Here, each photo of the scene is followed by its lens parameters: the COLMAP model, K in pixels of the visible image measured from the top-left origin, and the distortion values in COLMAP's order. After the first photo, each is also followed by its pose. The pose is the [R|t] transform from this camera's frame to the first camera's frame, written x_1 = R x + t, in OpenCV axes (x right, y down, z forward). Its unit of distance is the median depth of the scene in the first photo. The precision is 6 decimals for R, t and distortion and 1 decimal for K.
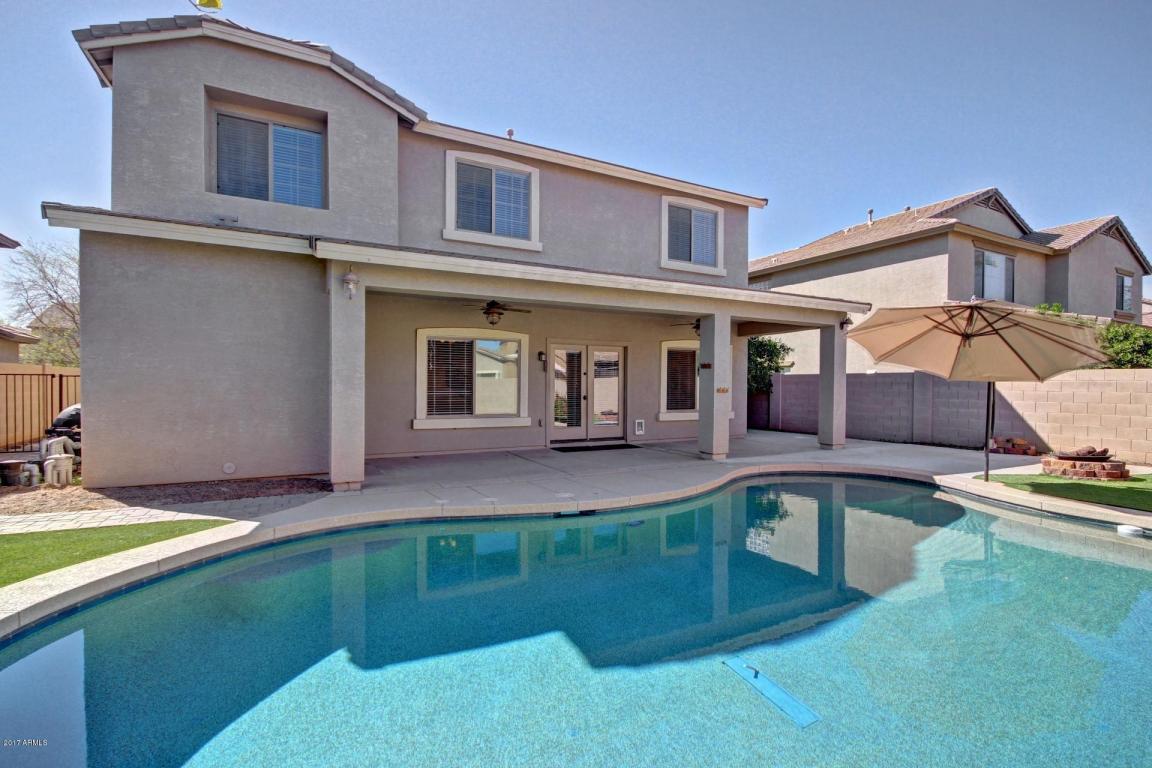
lens RADIAL K [[550.3, 0, 580.8], [0, 550.3, 384.3], [0, 0, 1]] dist [0.002403, 0.001179]
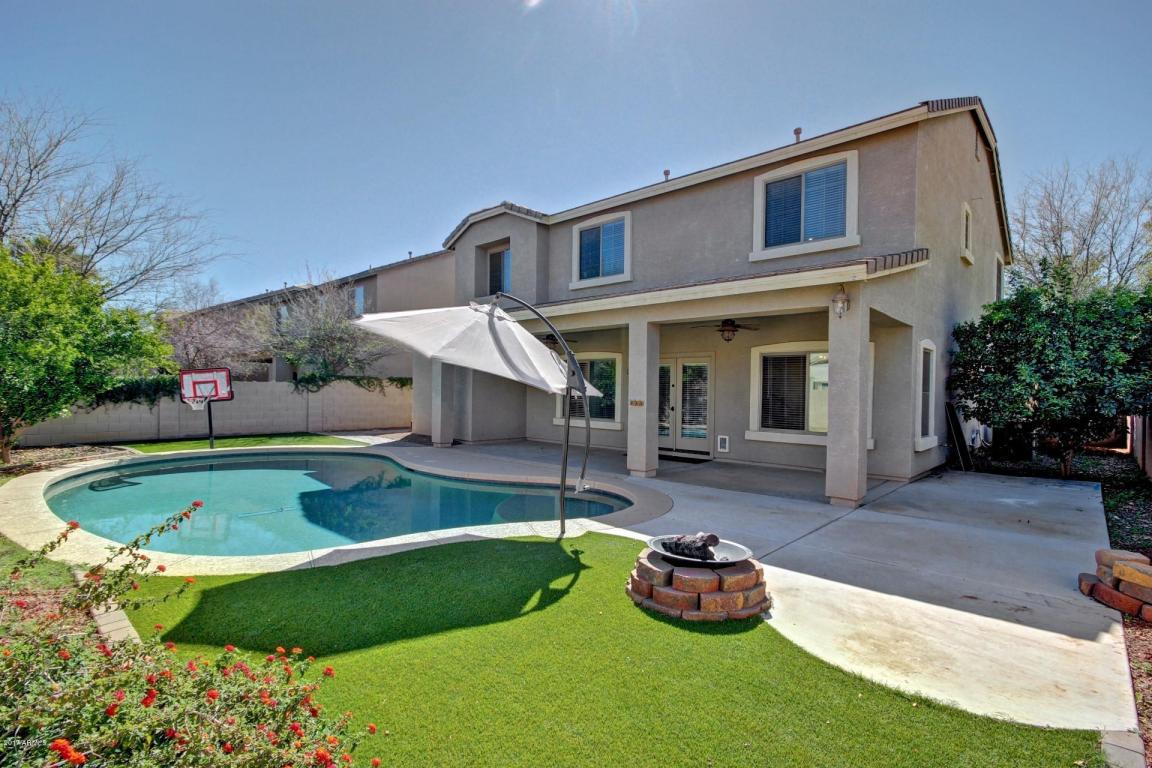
lens RADIAL K [[550.3, 0, 588.7], [0, 550.3, 387.1], [0, 0, 1]] dist [0.002403, 0.001179]
pose [[0.320205, -0.012314, -0.947268, 0.881032], [-0.016240, 0.999697, -0.018486, 0.003691], [0.947209, 0.021303, 0.319908, 0.491964]]
